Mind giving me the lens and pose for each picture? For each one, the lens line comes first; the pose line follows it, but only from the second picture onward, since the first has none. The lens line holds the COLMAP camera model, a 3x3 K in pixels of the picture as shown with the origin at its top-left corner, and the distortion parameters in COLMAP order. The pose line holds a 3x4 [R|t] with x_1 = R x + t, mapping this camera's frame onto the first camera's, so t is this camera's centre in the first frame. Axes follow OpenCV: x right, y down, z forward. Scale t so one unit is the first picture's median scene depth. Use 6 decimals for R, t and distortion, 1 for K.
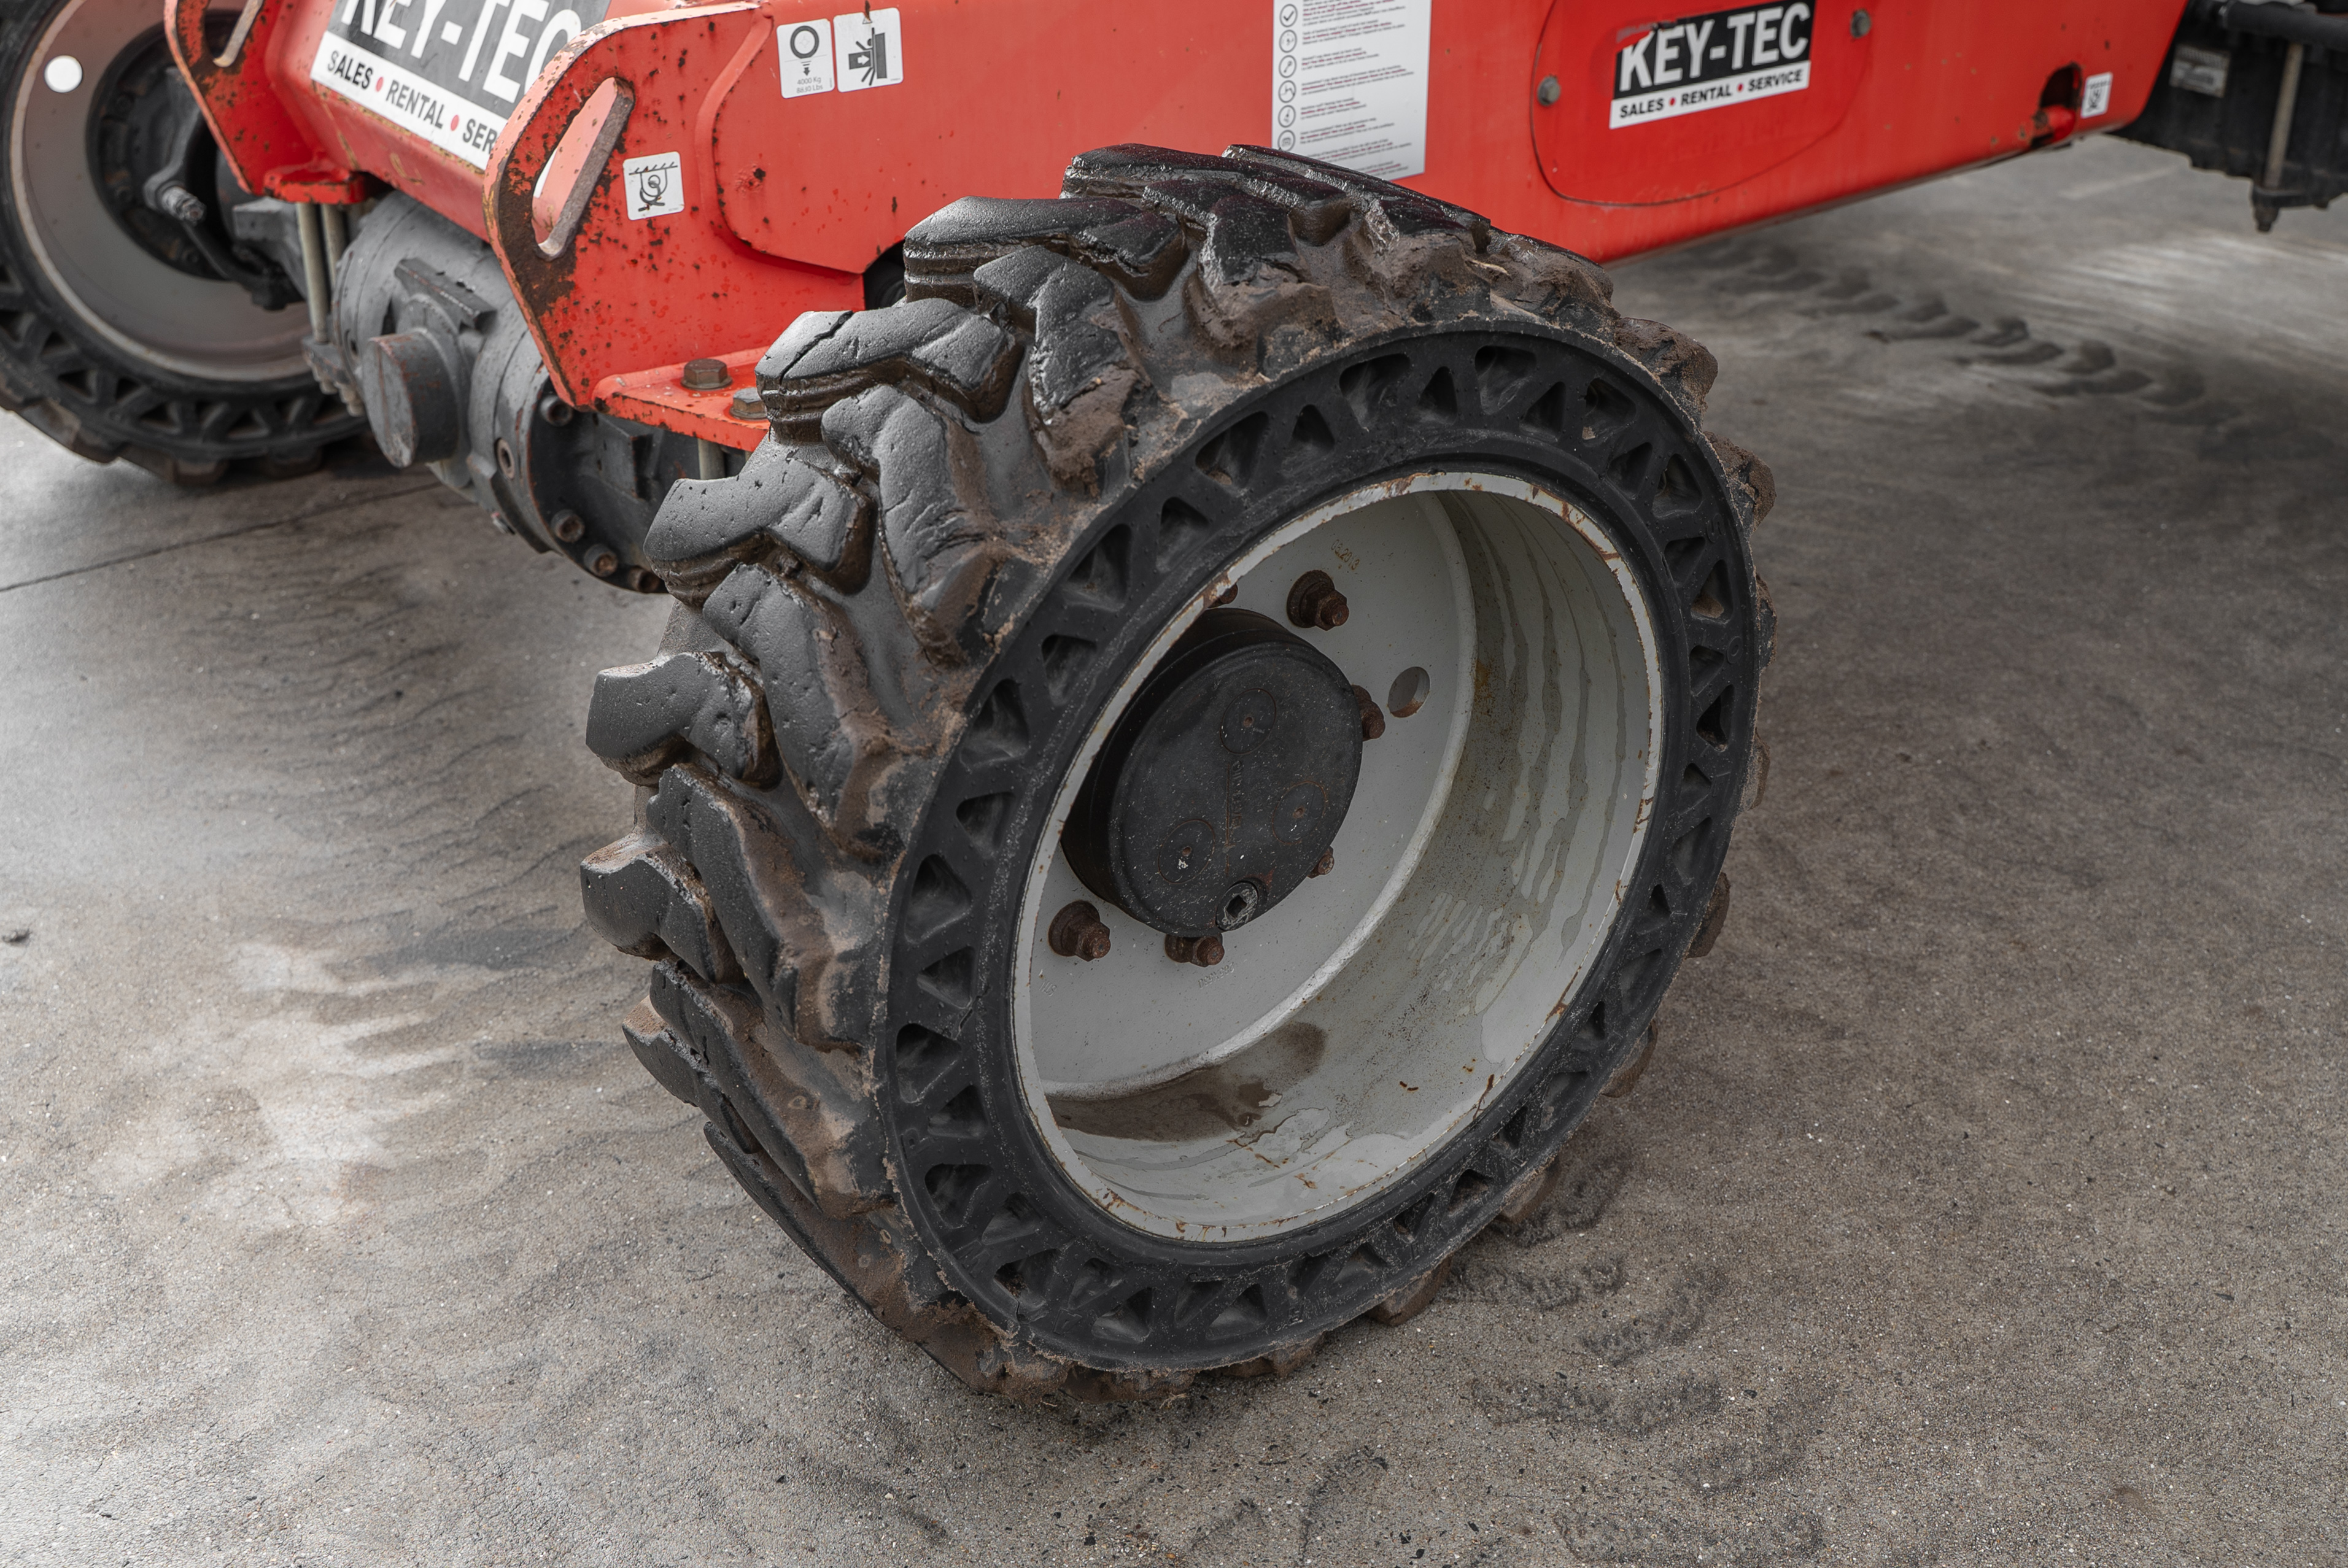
lens RADIAL K [[2481.7, 0, 1205.0], [0, 2481.7, 686.4], [0, 0, 1]] dist [0.013561, 0.000000]
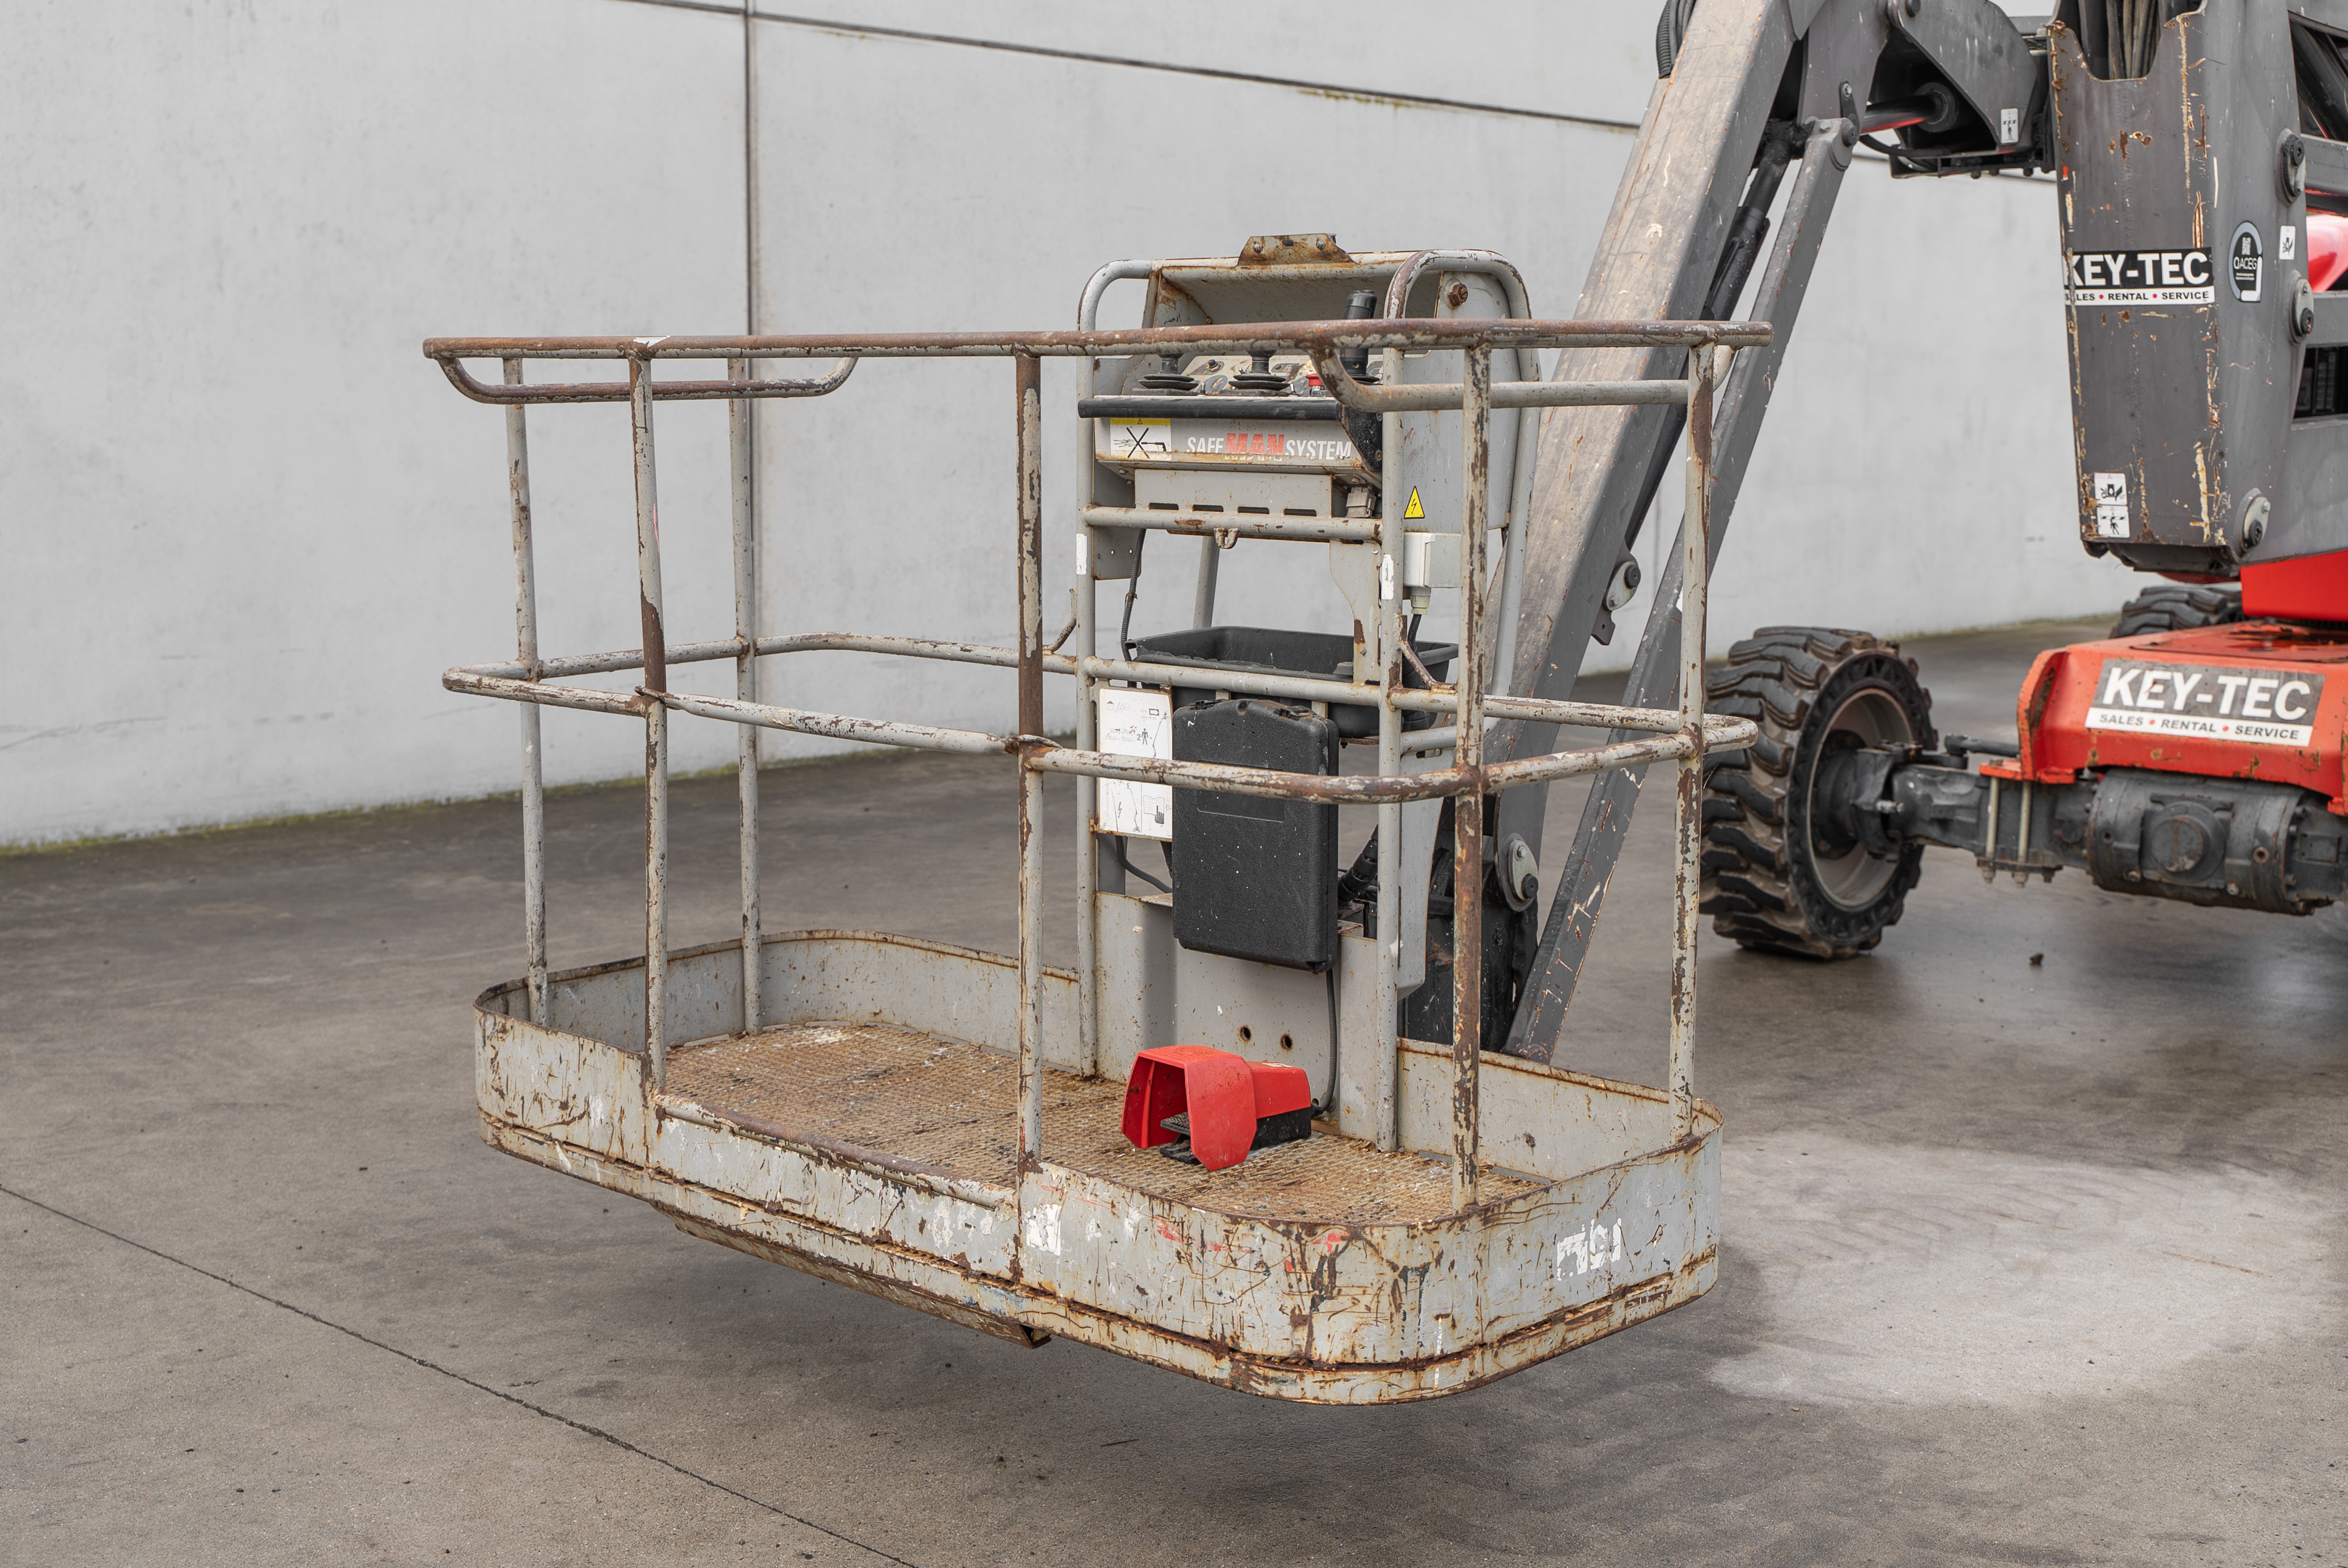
lens RADIAL K [[2919.0, 0, 1153.1], [0, 2919.0, 756.3], [0, 0, 1]] dist [-0.000189, 0.000000]
pose [[0.988475, -0.014375, 0.150698, -1.664099], [0.066260, 0.936143, -0.345321, 0.689413], [-0.136111, 0.351327, 0.926306, -1.464656]]
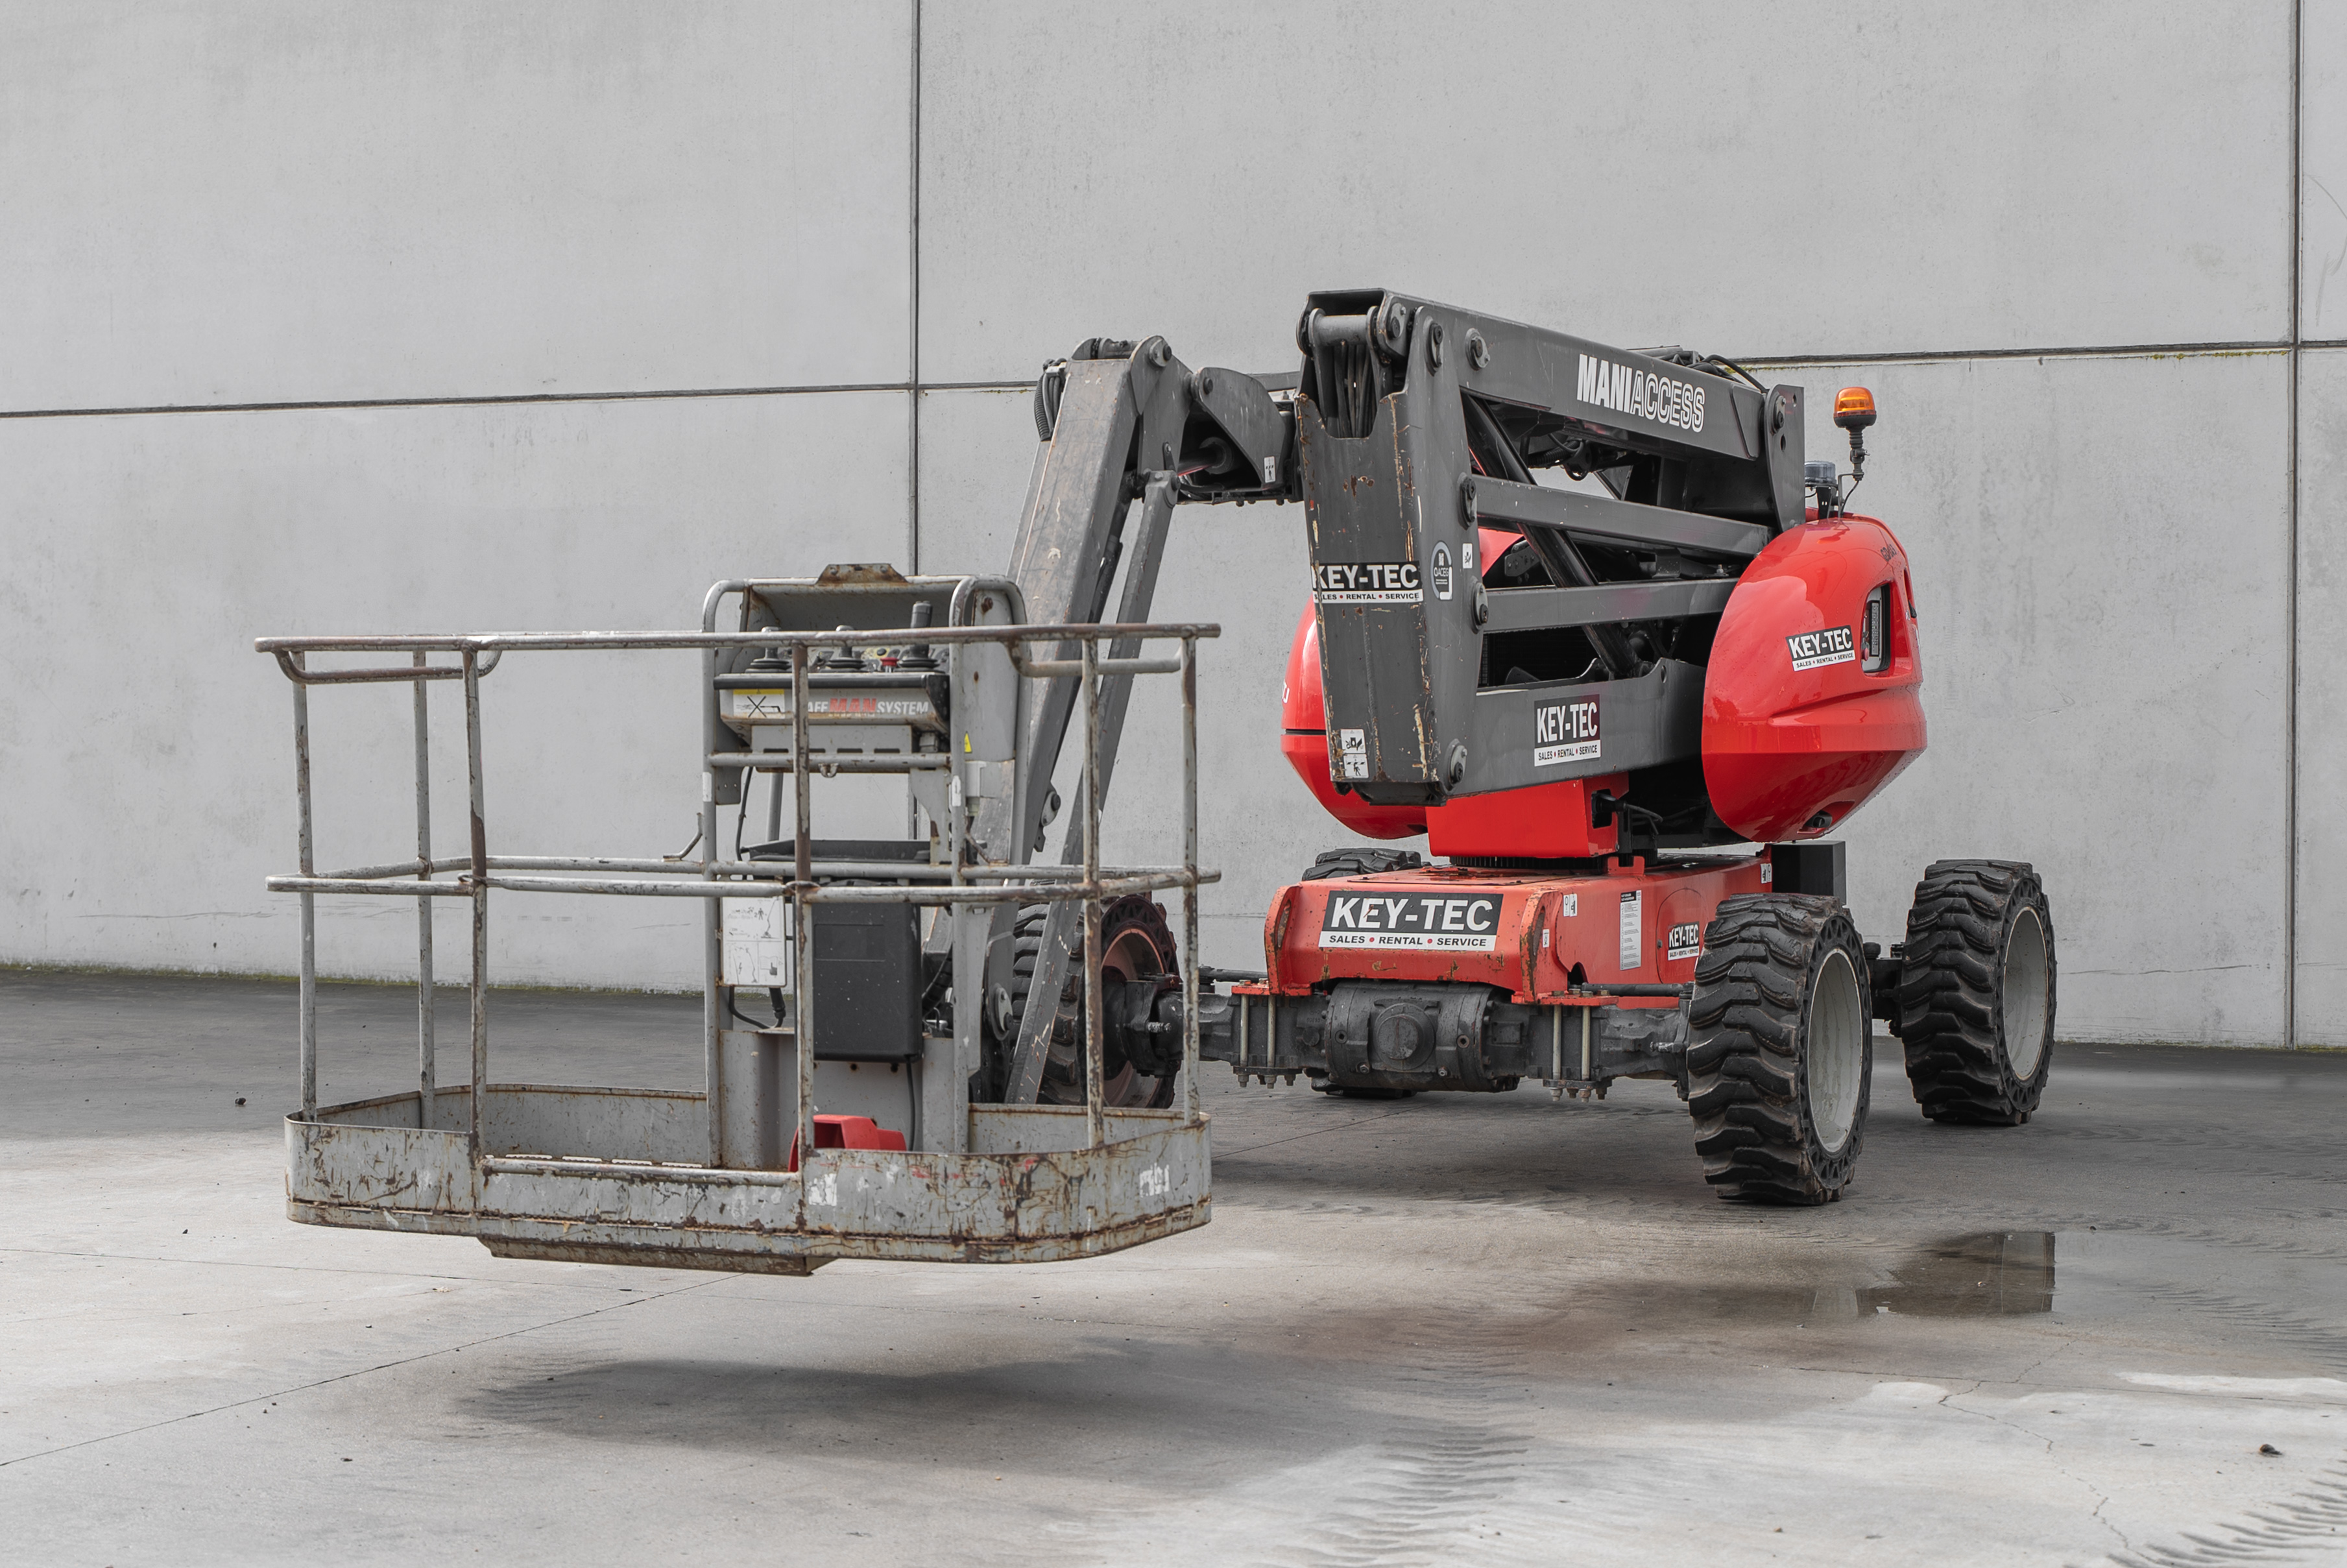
lens RADIAL K [[4285.8, 0, 1113.3], [0, 4285.8, 773.6], [0, 0, 1]] dist [-0.012146, 0.000000]
pose [[0.891901, -0.014571, 0.451995, -2.792786], [0.215688, 0.892184, -0.396845, 1.482231], [-0.397481, 0.451436, 0.798883, -2.936579]]
